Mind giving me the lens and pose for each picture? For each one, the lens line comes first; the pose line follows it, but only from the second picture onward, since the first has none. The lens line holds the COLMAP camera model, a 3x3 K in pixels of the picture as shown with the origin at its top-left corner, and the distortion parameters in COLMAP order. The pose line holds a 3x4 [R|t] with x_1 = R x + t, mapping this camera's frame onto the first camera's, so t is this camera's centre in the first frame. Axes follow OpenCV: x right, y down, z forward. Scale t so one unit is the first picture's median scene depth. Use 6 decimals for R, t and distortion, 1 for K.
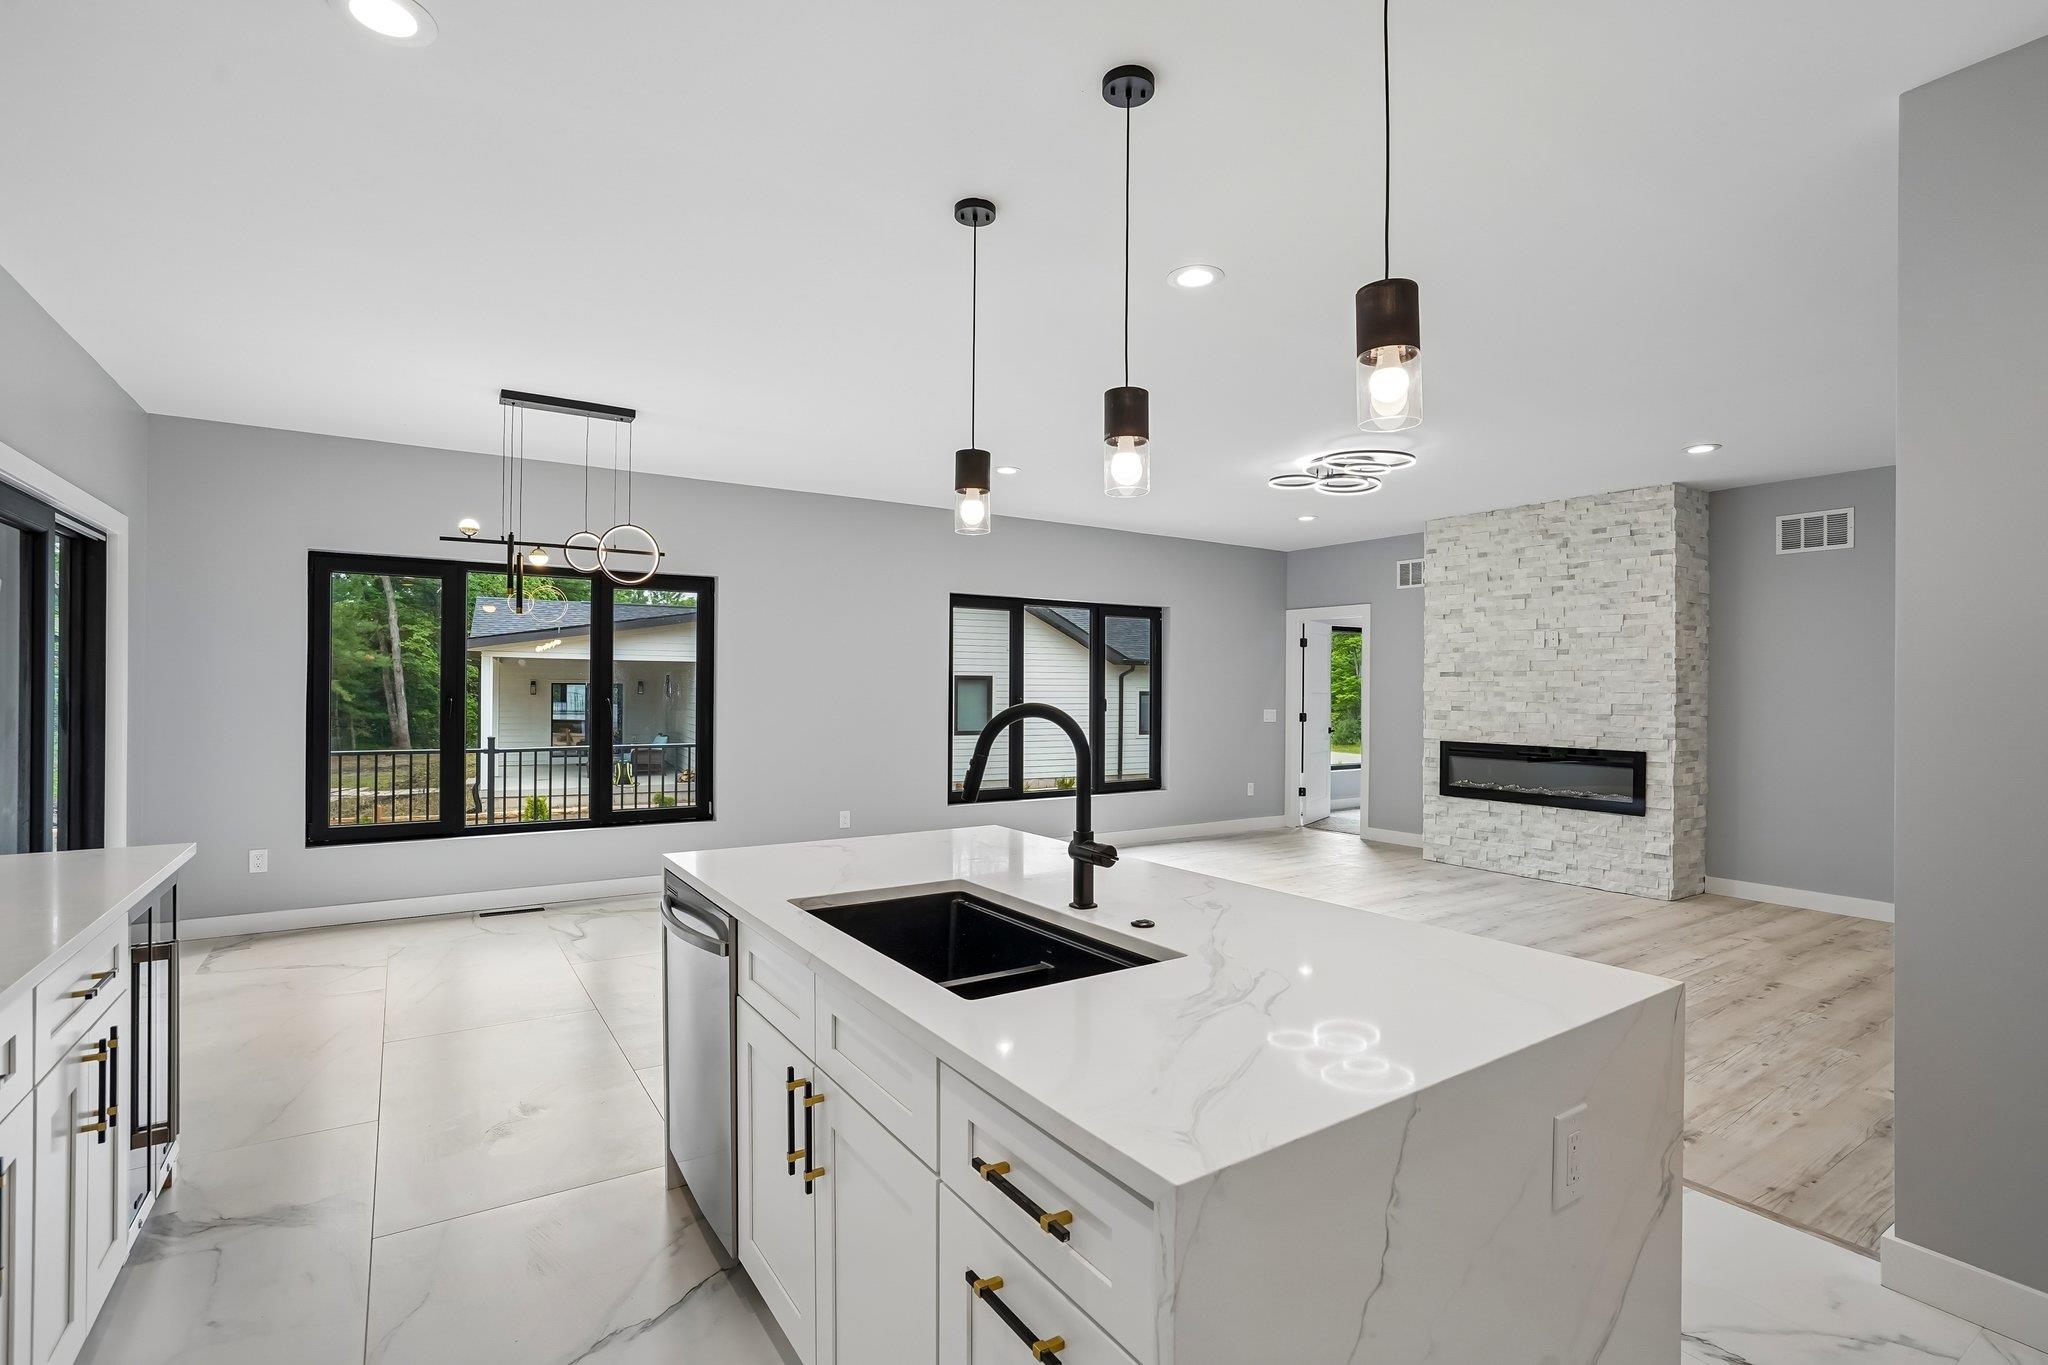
lens RADIAL K [[966.0, 0, 1028.2], [0, 966.0, 689.8], [0, 0, 1]] dist [-0.047586, 0.027247]
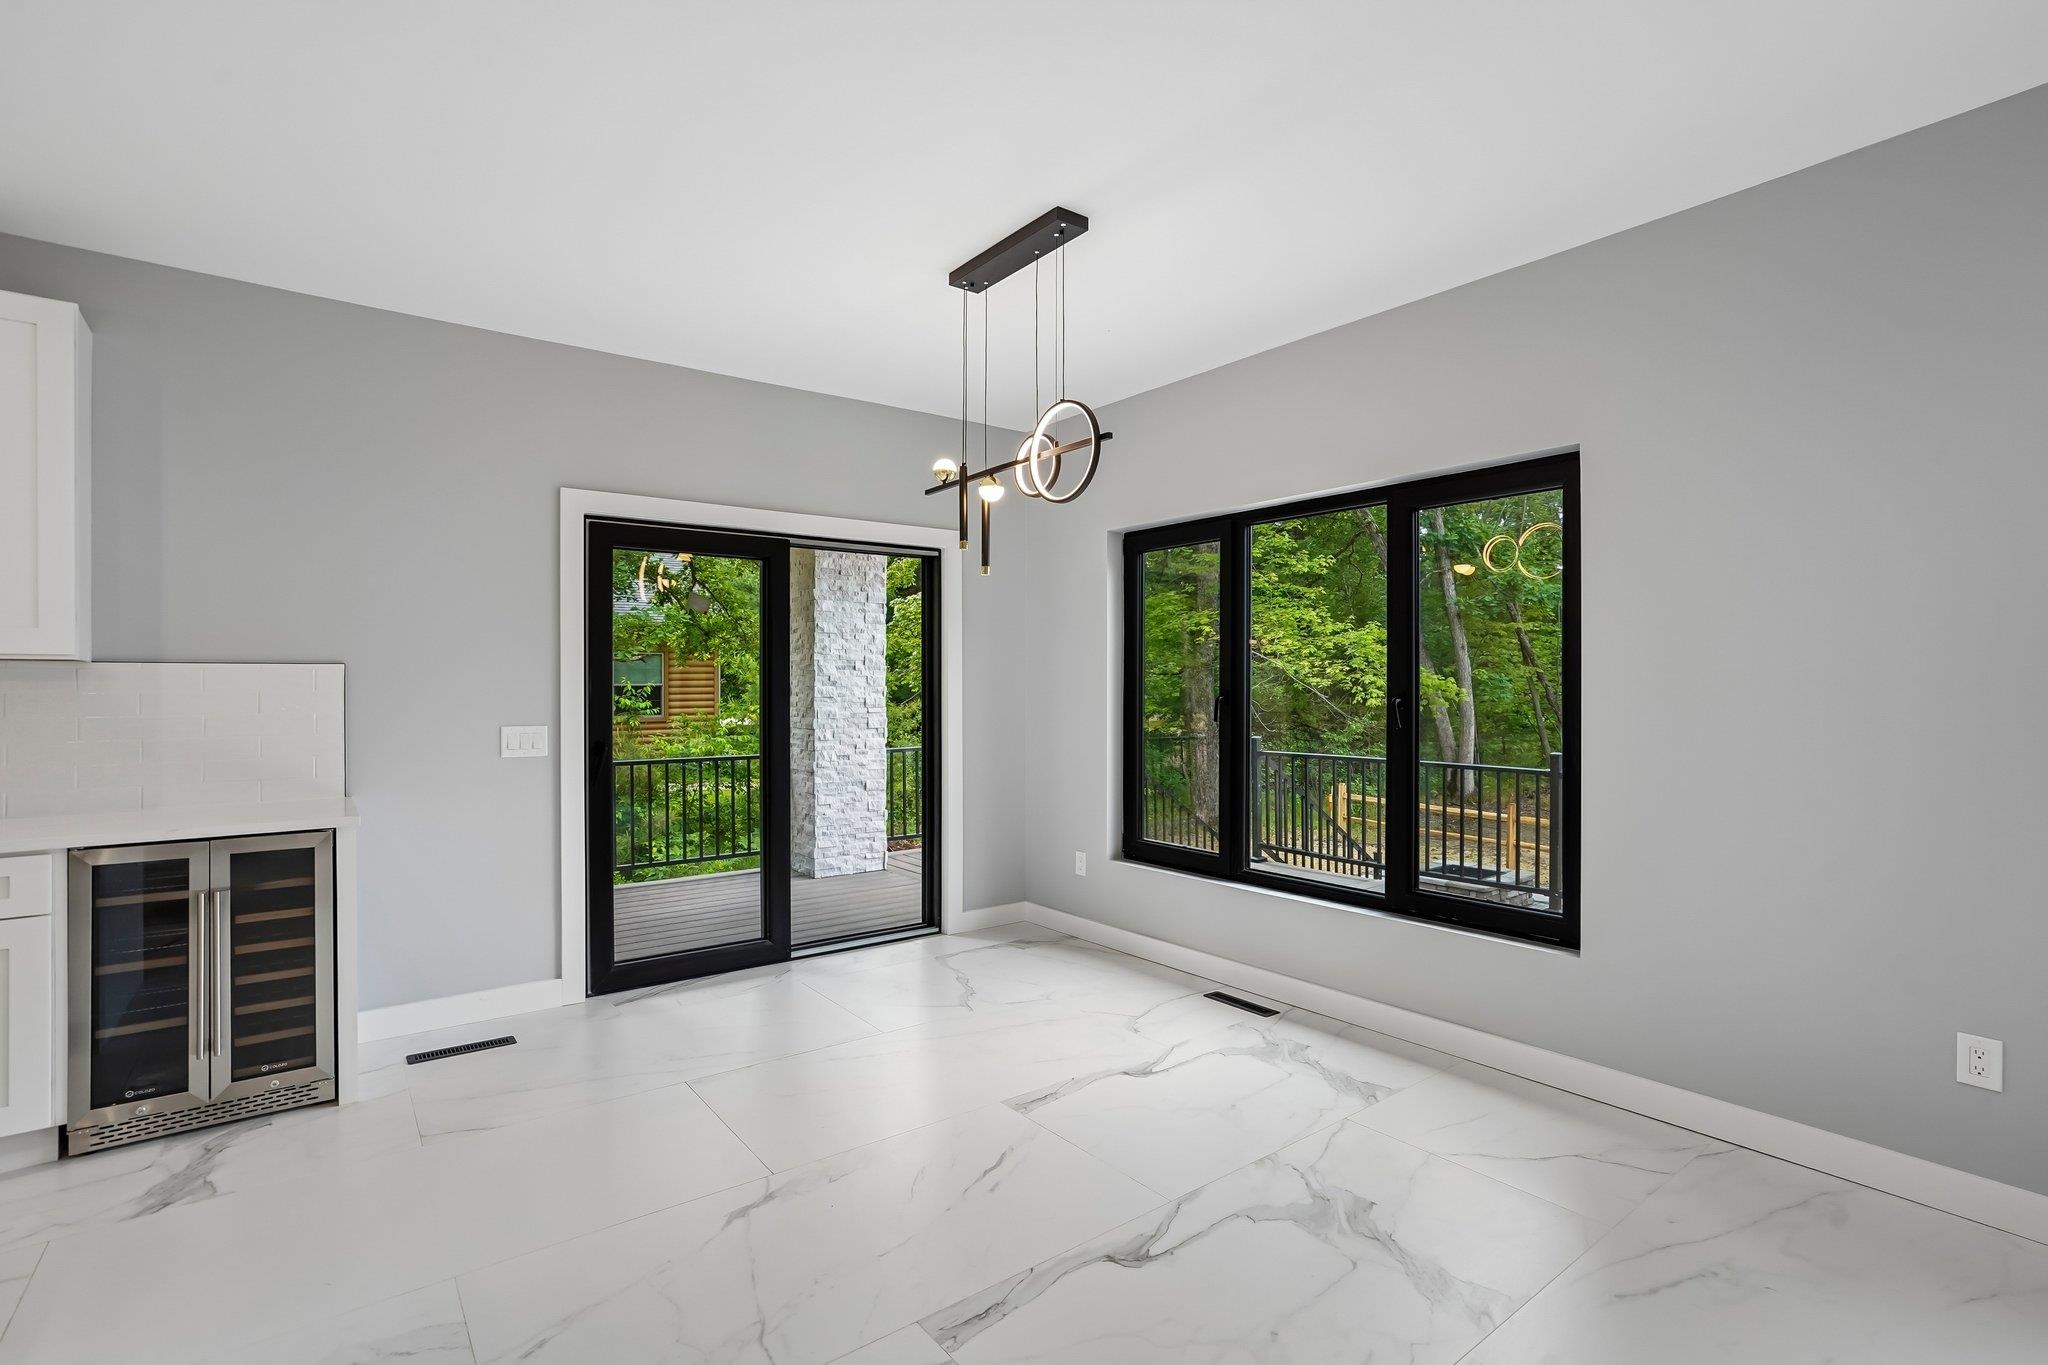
lens RADIAL K [[967.9, 0, 1029.0], [0, 967.9, 674.8], [0, 0, 1]] dist [-0.056495, 0.031401]
pose [[0.064999, -0.017584, -0.997730, 0.123142], [-0.000048, 0.999845, -0.017624, 0.004741], [0.997885, 0.001193, 0.064988, 0.668911]]
